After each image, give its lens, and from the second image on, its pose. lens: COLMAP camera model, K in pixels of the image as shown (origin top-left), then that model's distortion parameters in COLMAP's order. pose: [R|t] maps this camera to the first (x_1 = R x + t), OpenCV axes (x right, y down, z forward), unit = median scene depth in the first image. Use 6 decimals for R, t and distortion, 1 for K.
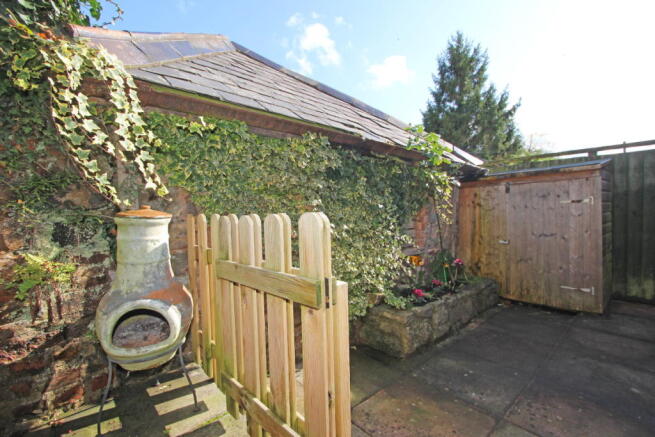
lens RADIAL K [[305.8, 0, 330.7], [0, 305.8, 218.8], [0, 0, 1]] dist [-0.011162, -0.000507]
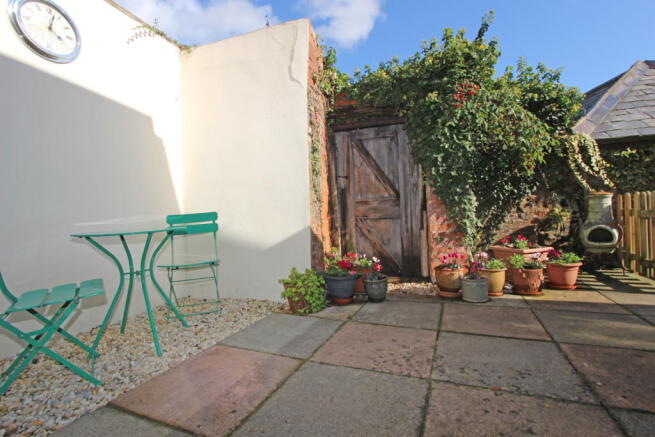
lens RADIAL K [[305.8, 0, 332.4], [0, 305.8, 221.5], [0, 0, 1]] dist [-0.011162, -0.000507]
pose [[0.452561, 0.027984, -0.891294, 0.678779], [0.014673, 0.999138, 0.038820, 0.089238], [0.891613, -0.030647, 0.451761, -2.275140]]
